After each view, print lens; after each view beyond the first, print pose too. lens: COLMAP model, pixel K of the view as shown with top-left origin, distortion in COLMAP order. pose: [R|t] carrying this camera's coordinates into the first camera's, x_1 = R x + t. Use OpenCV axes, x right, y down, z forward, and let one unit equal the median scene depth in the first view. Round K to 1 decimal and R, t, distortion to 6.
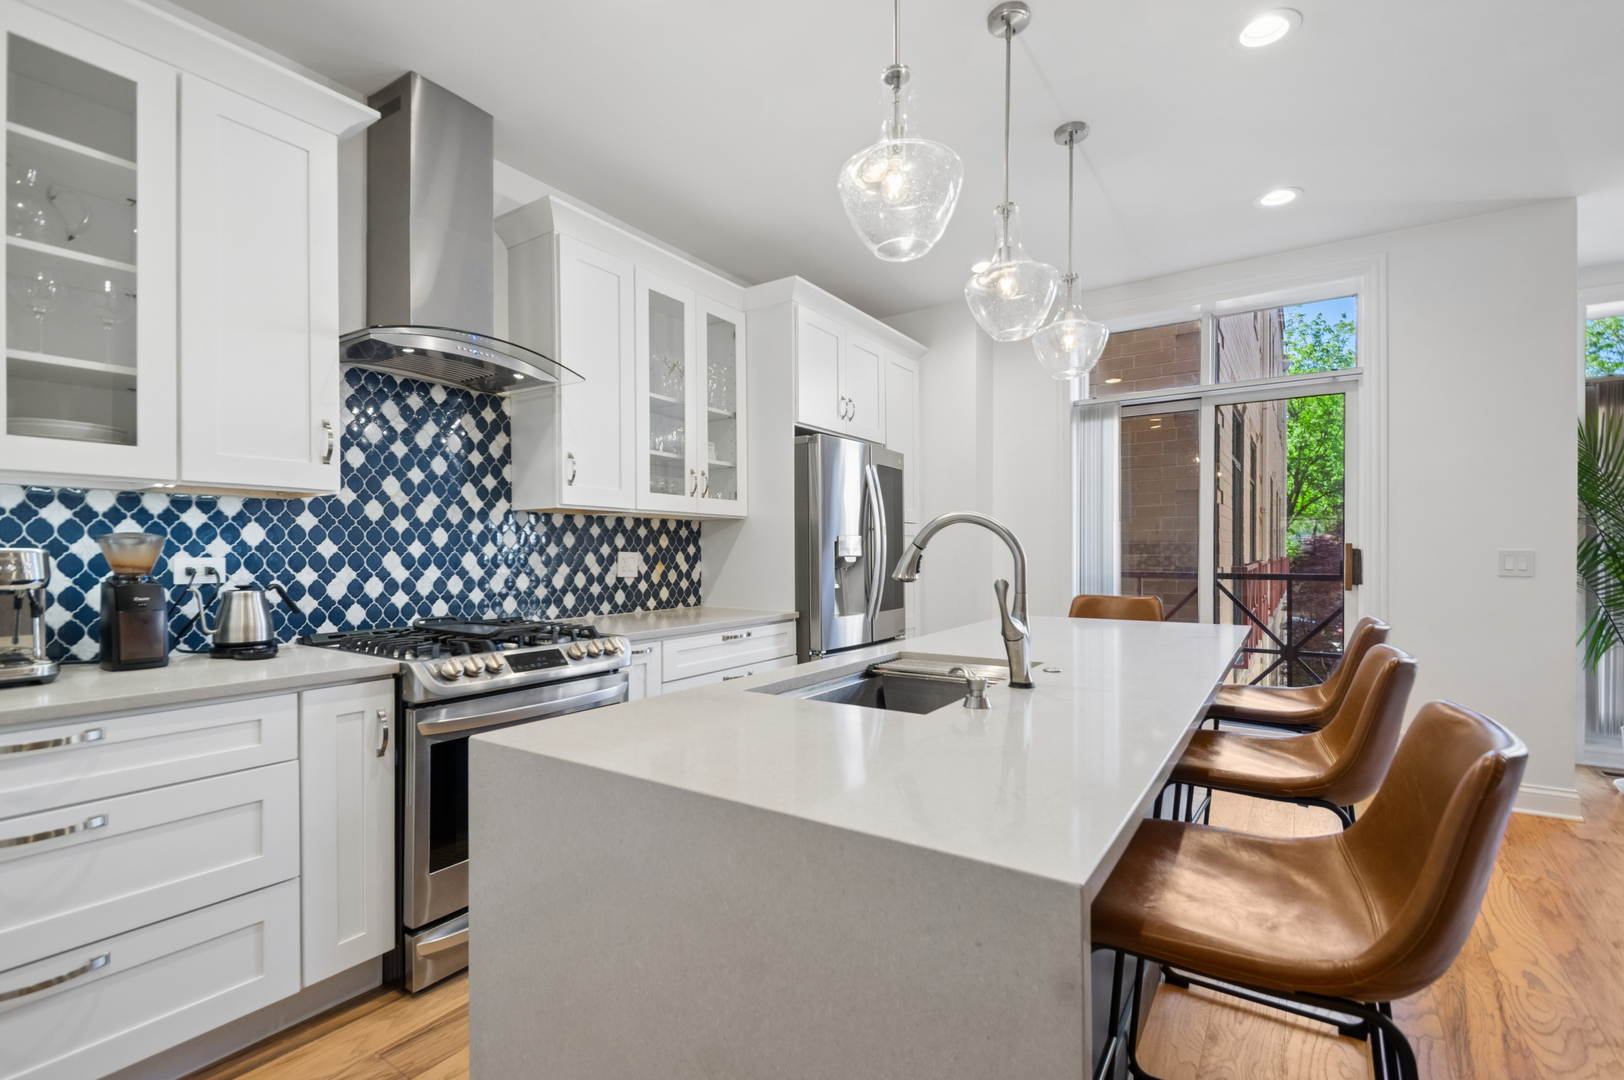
lens RADIAL K [[713.0, 0, 805.9], [0, 713.0, 550.6], [0, 0, 1]] dist [-0.000126, -0.000626]
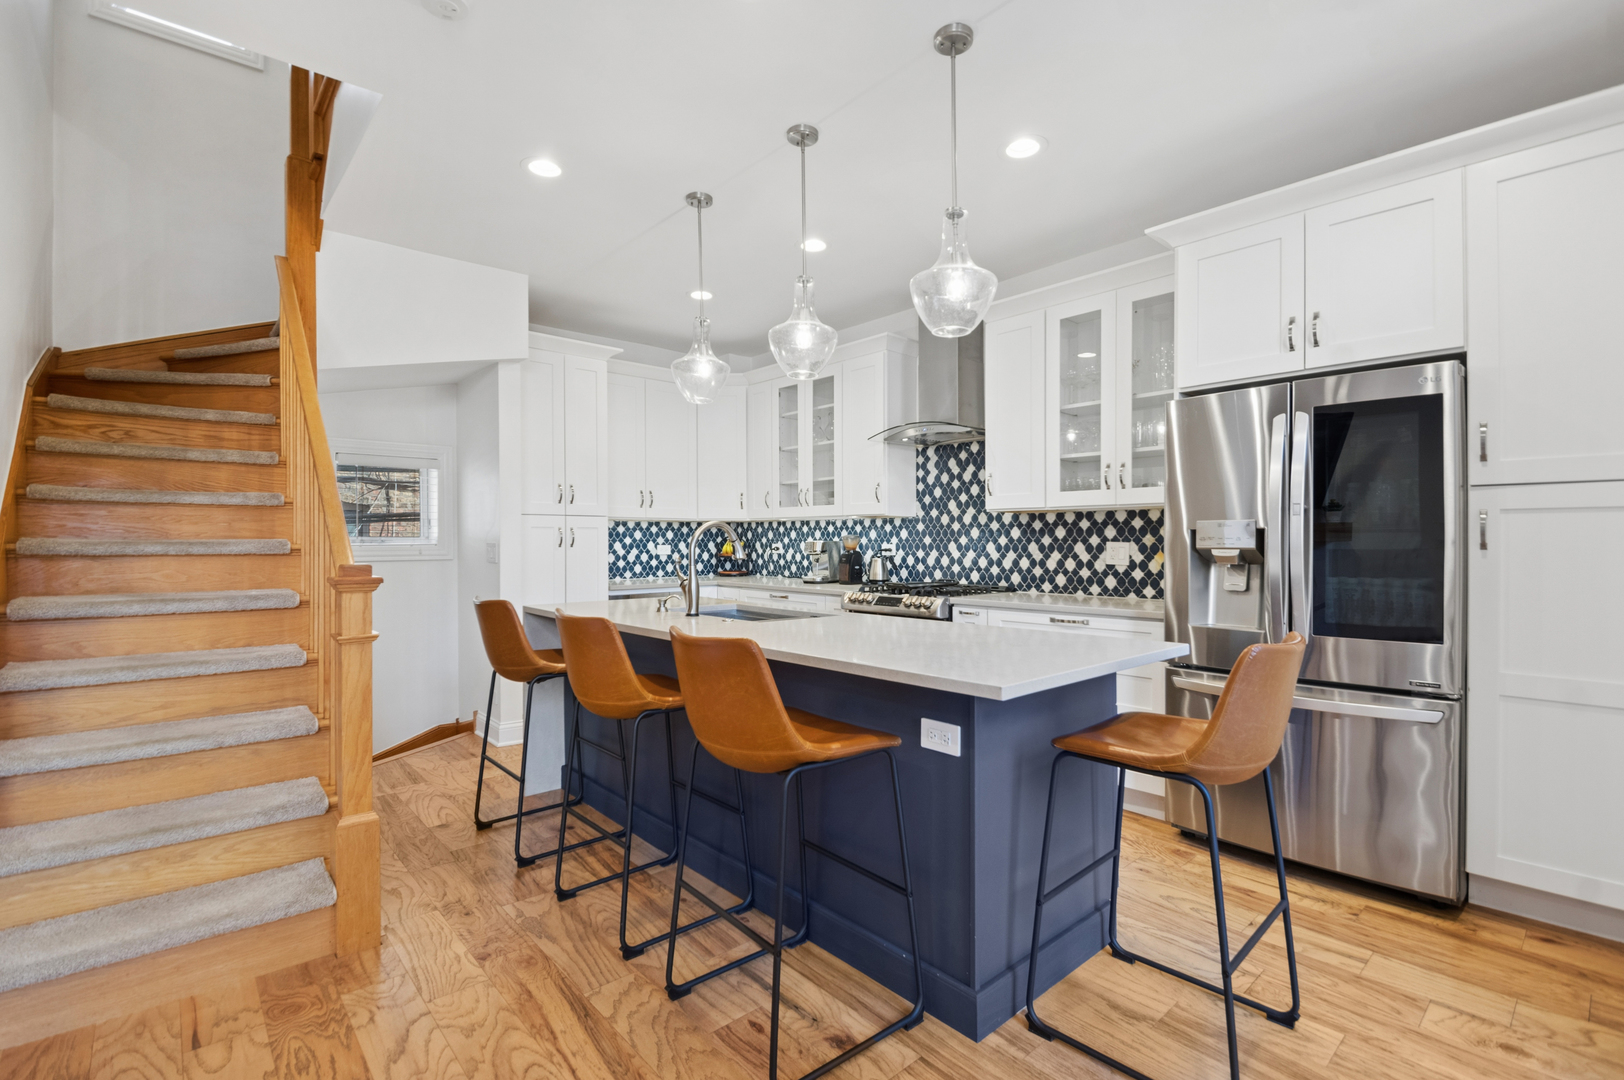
lens RADIAL K [[730.5, 0, 803.0], [0, 730.5, 544.3], [0, 0, 1]] dist [0.011645, -0.017851]
pose [[-0.260768, 0.001137, -0.965401, 1.163249], [-0.000425, 0.999999, 0.001292, 0.005177], [0.965401, 0.000747, -0.260767, 0.993370]]
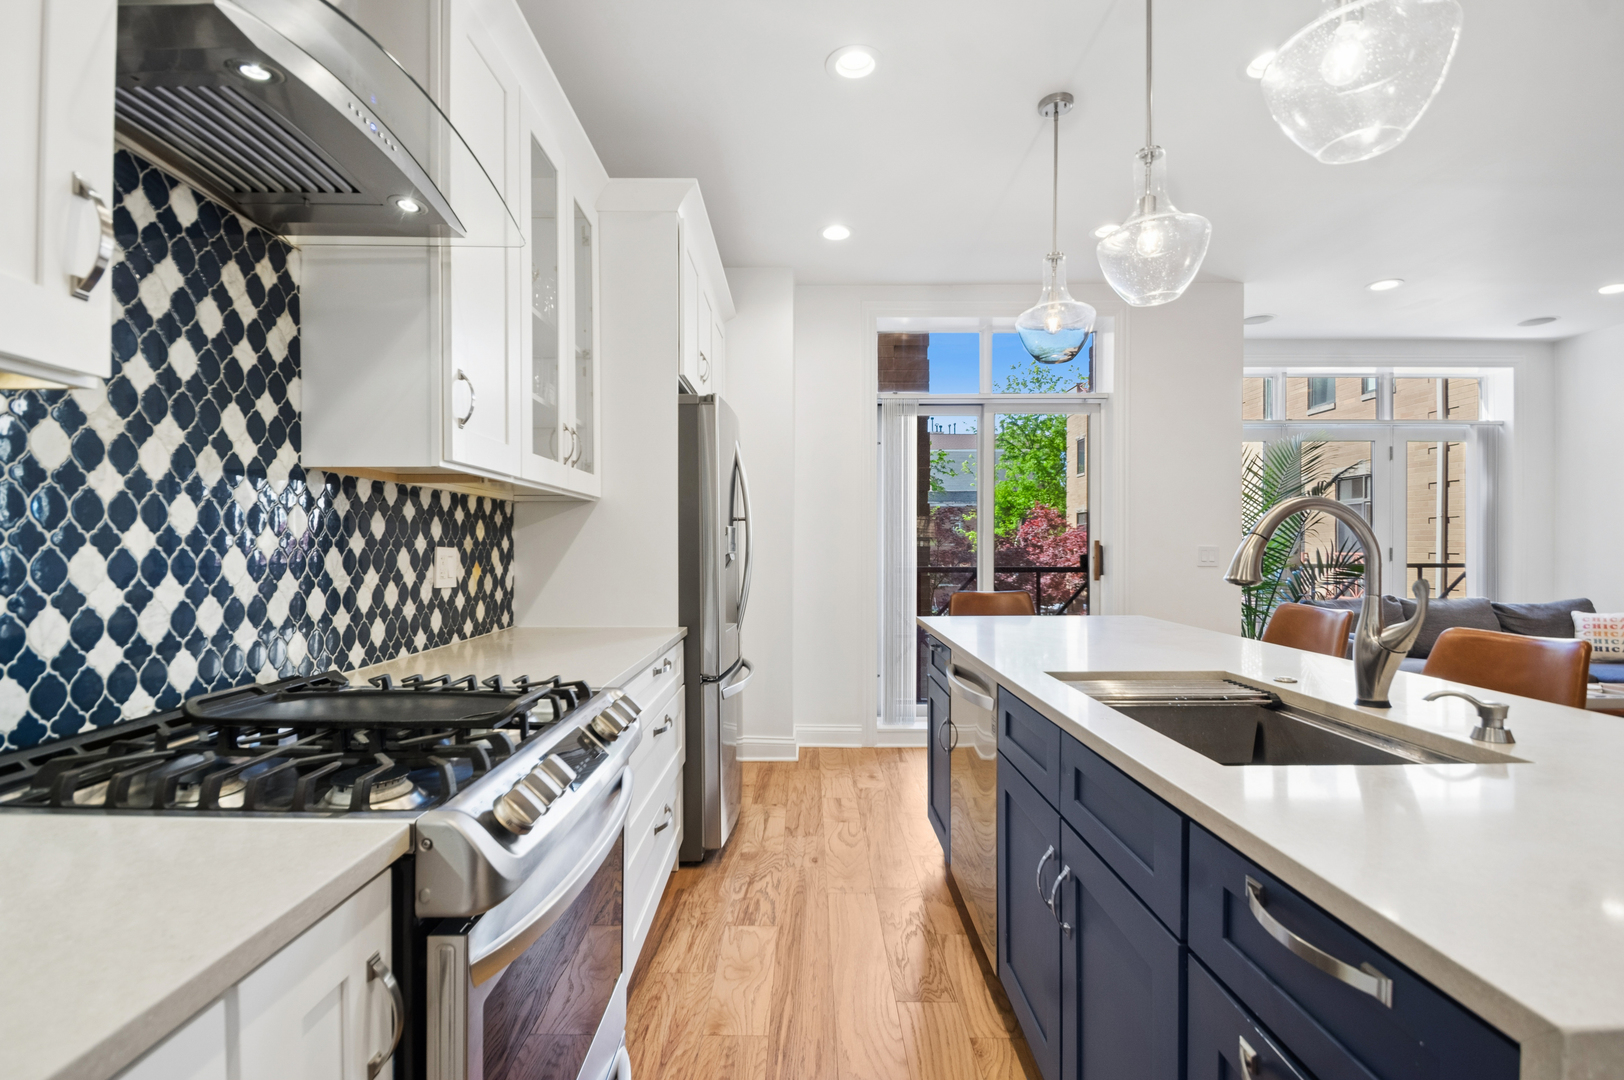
lens RADIAL K [[730.5, 0, 803.0], [0, 730.5, 544.3], [0, 0, 1]] dist [0.011645, -0.017851]
pose [[0.829253, 0.003055, 0.558865, -0.418199], [-0.001752, 0.999994, -0.002867, 0.000990], [-0.558871, 0.001398, 0.829254, 0.362356]]
